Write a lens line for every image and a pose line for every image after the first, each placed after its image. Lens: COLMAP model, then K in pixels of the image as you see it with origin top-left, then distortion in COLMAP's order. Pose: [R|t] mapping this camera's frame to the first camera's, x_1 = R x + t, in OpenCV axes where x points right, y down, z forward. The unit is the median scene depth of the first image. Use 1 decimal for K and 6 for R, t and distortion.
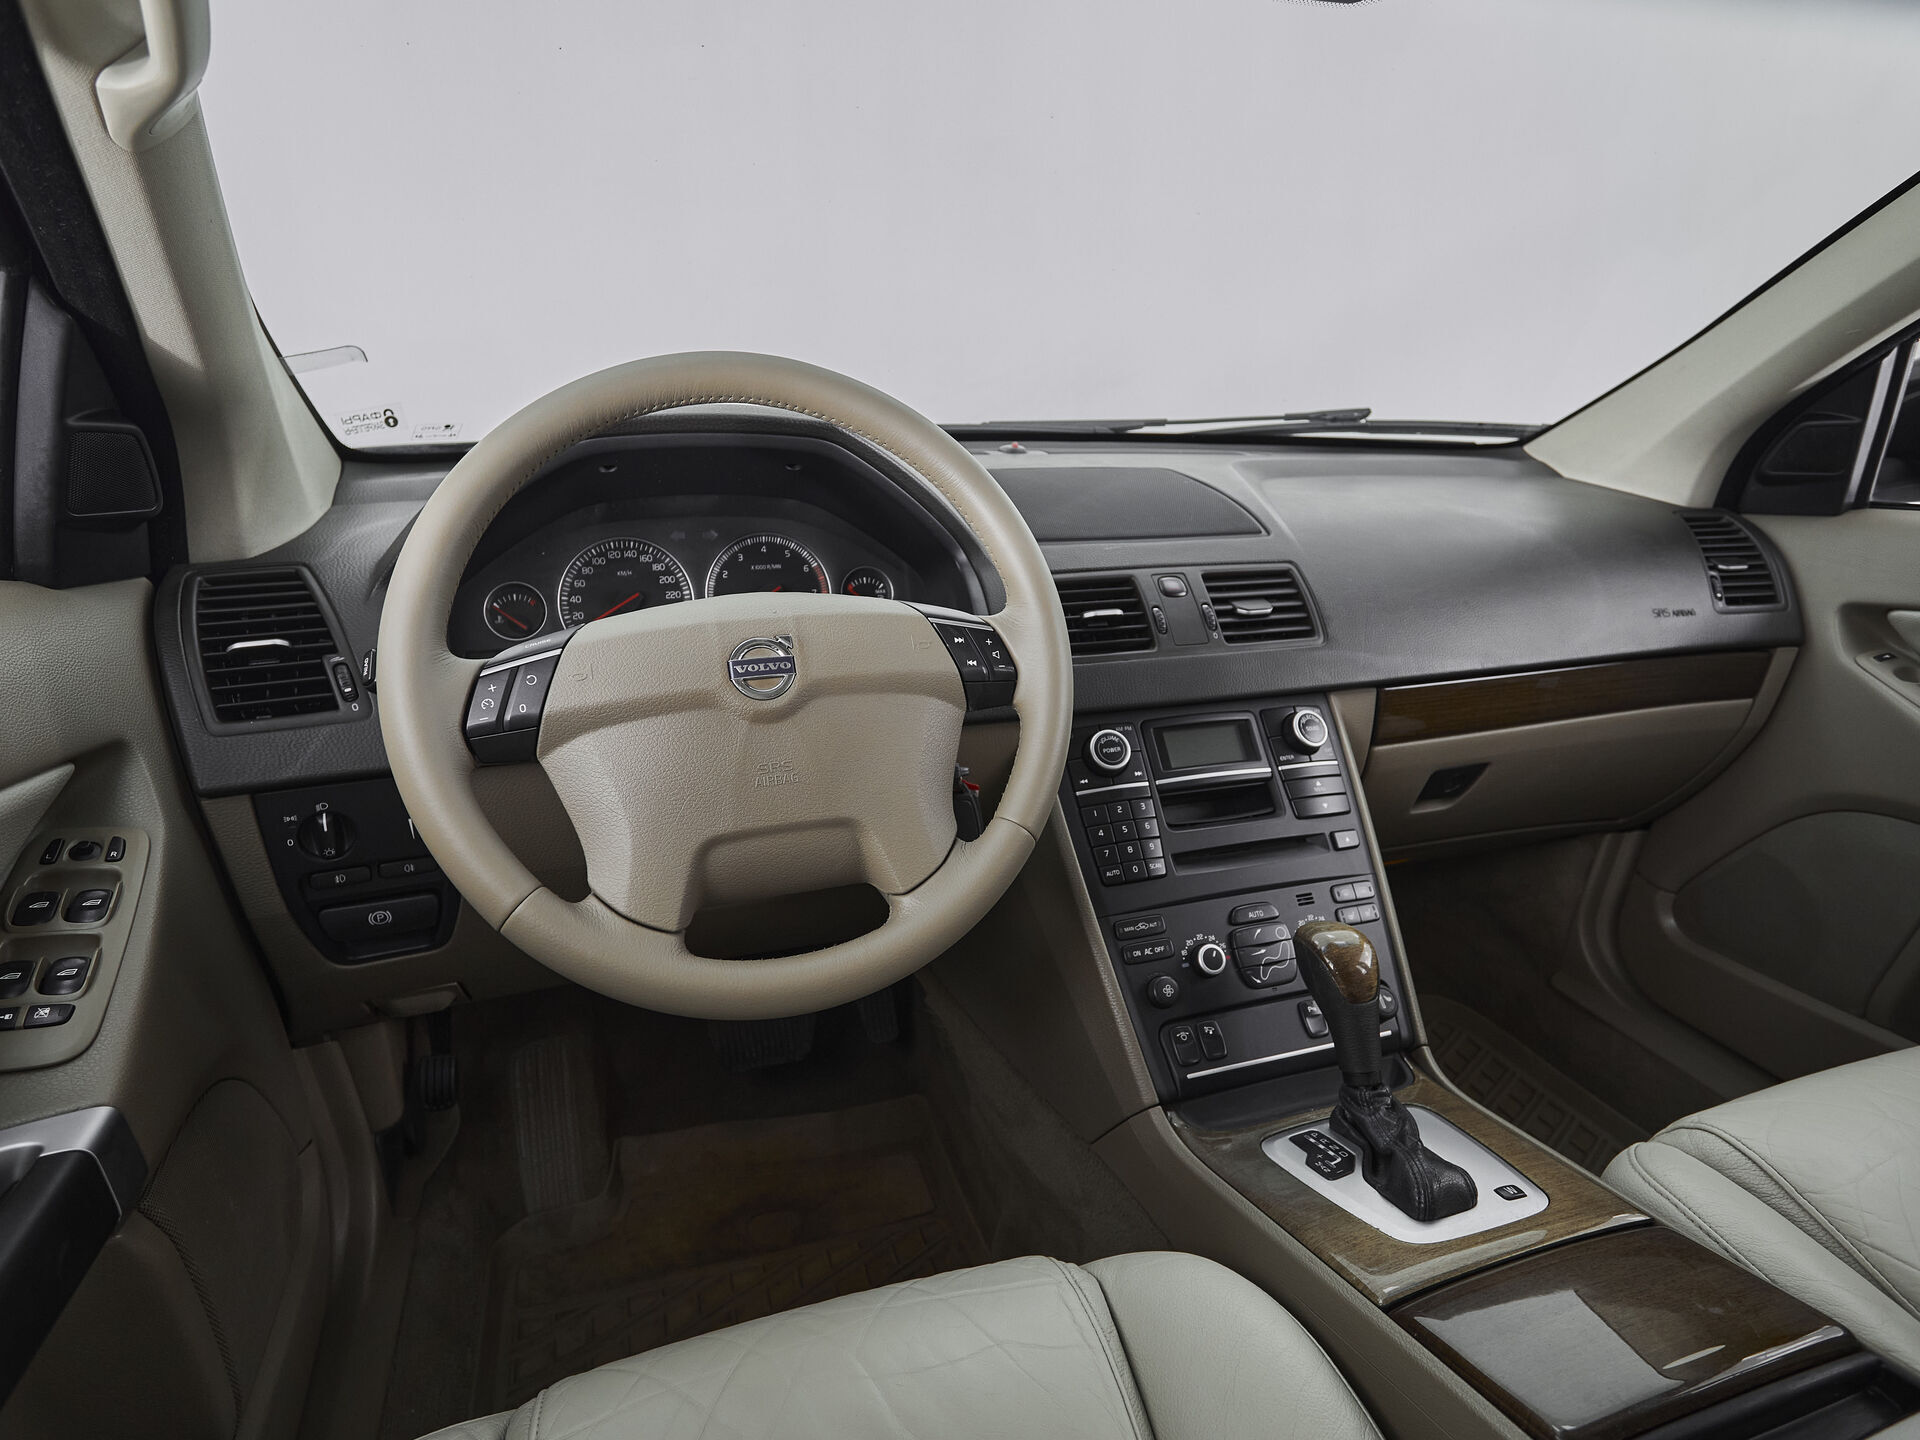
lens RADIAL K [[1059.7, 0, 956.4], [0, 1059.7, 714.5], [0, 0, 1]] dist [0.008180, -0.004028]
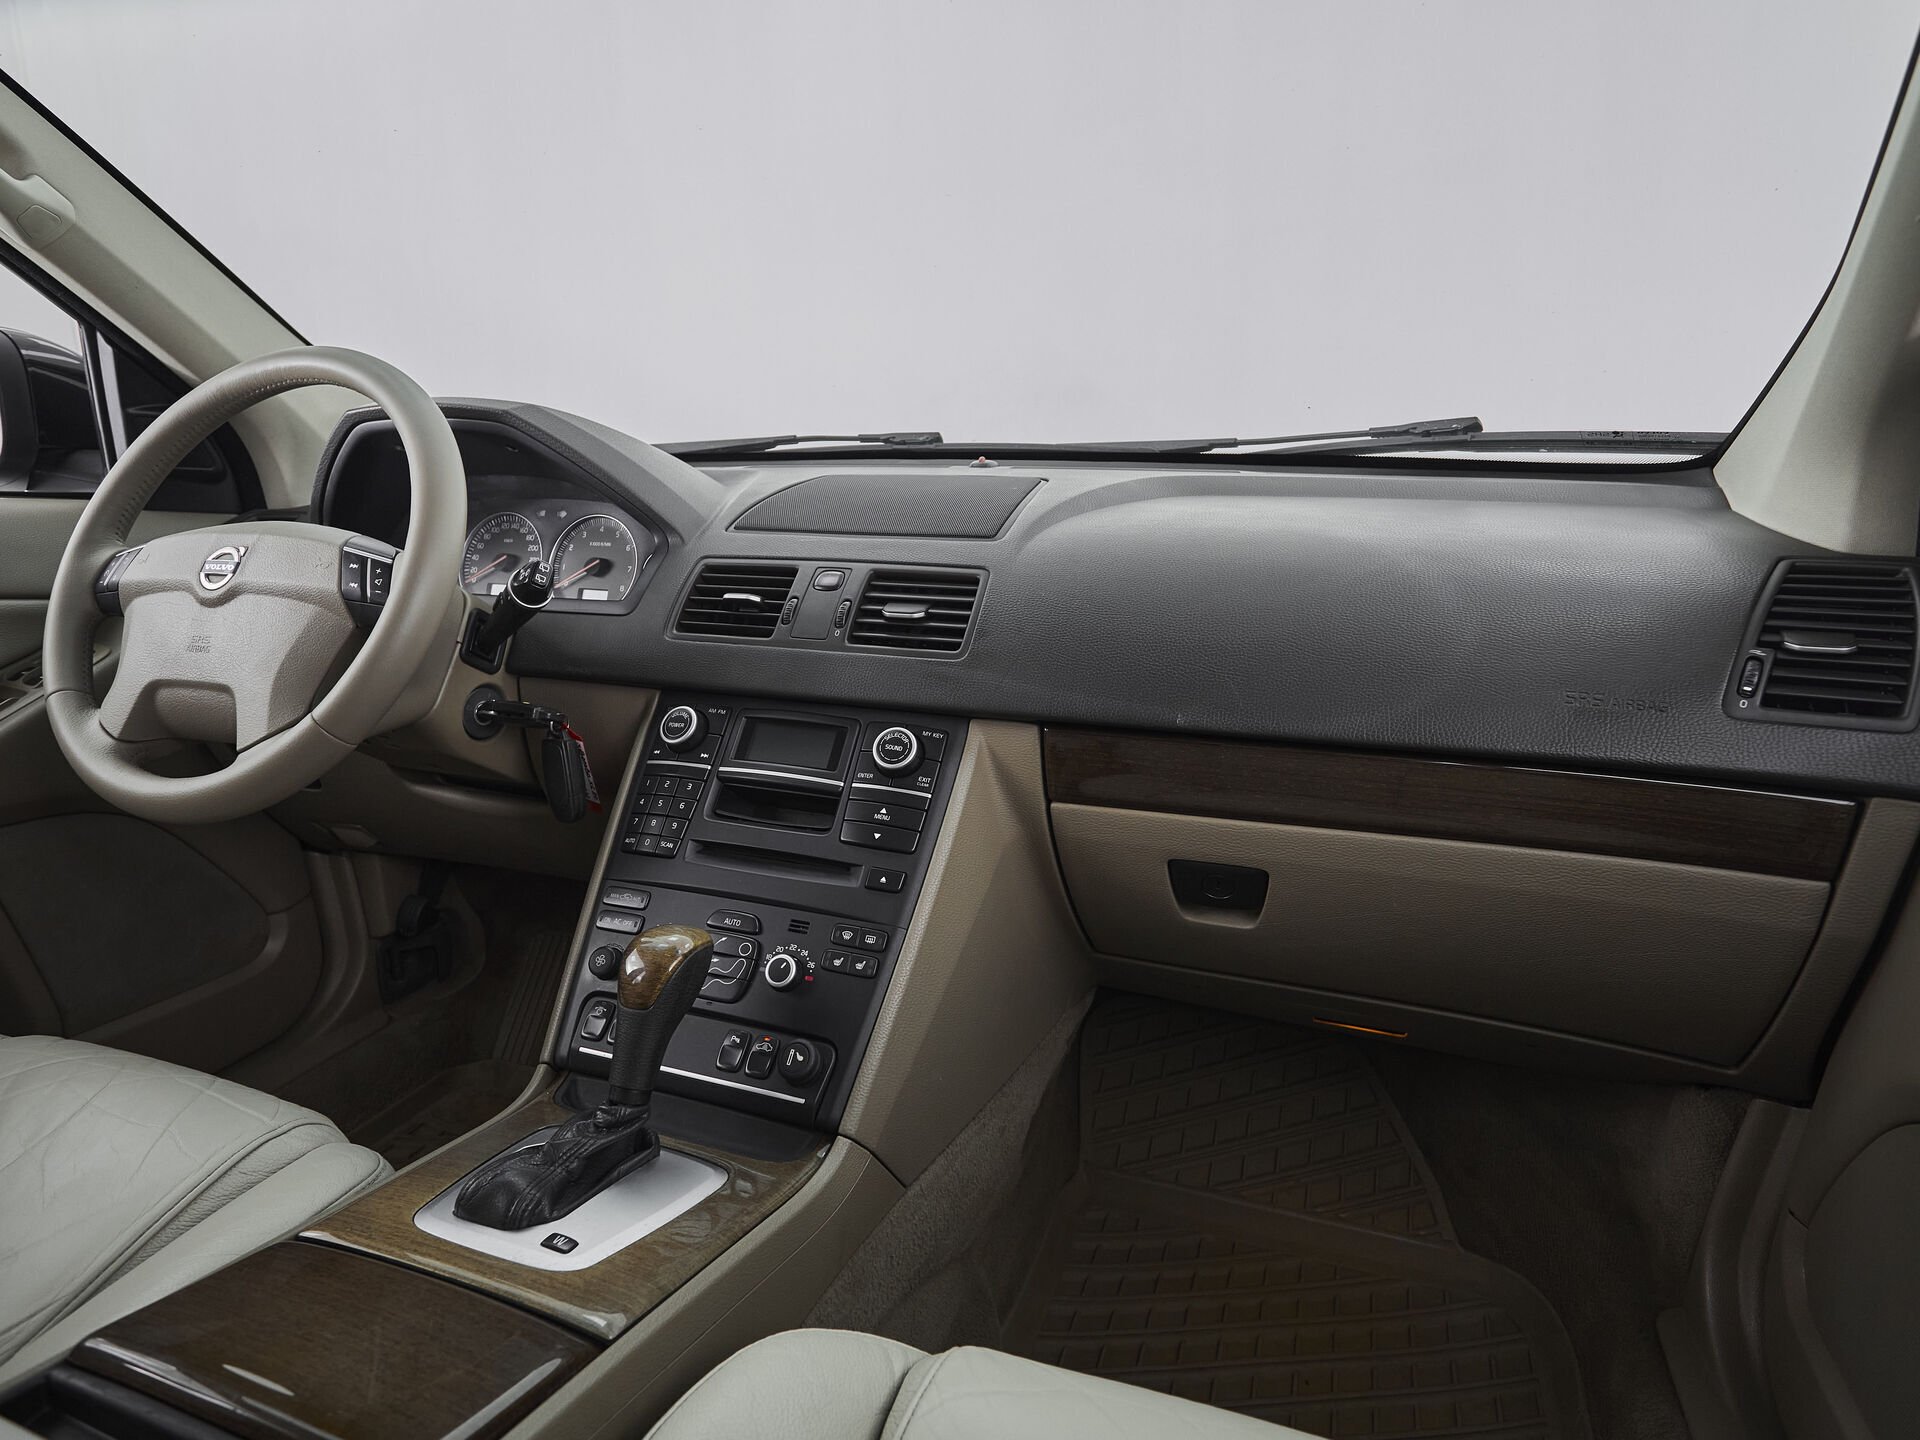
lens RADIAL K [[1059.7, 0, 950.1], [0, 1059.7, 704.7], [0, 0, 1]] dist [0.008180, -0.004028]
pose [[0.777052, 0.133985, -0.615011, 0.986808], [-0.186877, 0.982134, -0.022149, -0.011797], [0.601056, 0.132142, 0.788207, 0.371158]]
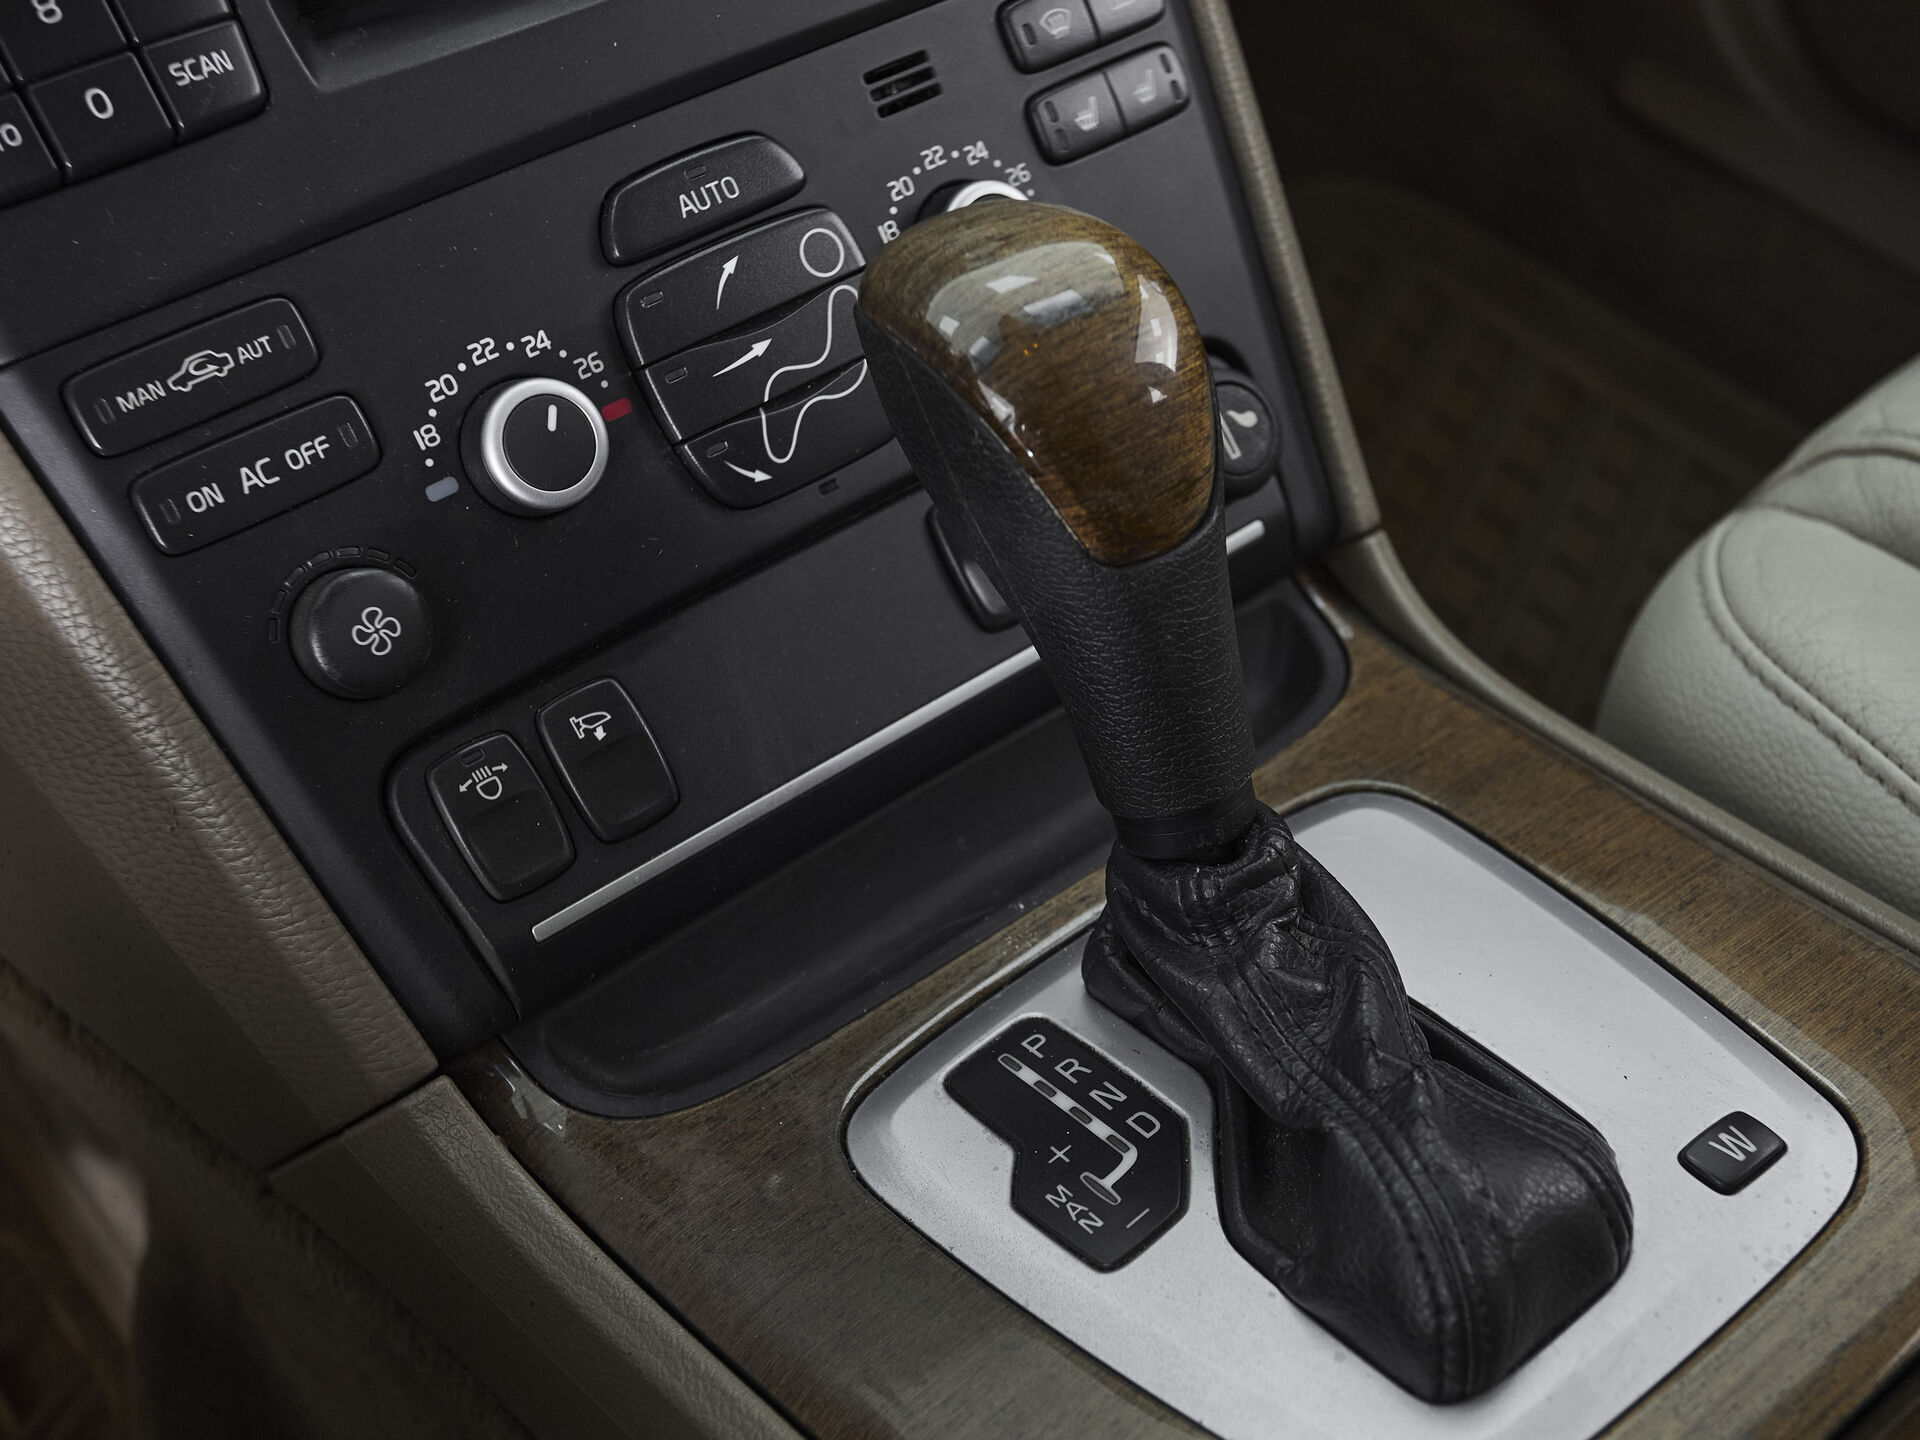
lens RADIAL K [[2303.5, 0, 1008.2], [0, 2303.5, 785.7], [0, 0, 1]] dist [0.058566, 0.000000]
pose [[0.936684, -0.262455, 0.231821, 0.195060], [0.117382, 0.859039, 0.498271, 0.053661], [-0.329917, -0.439511, 0.835455, 0.501329]]
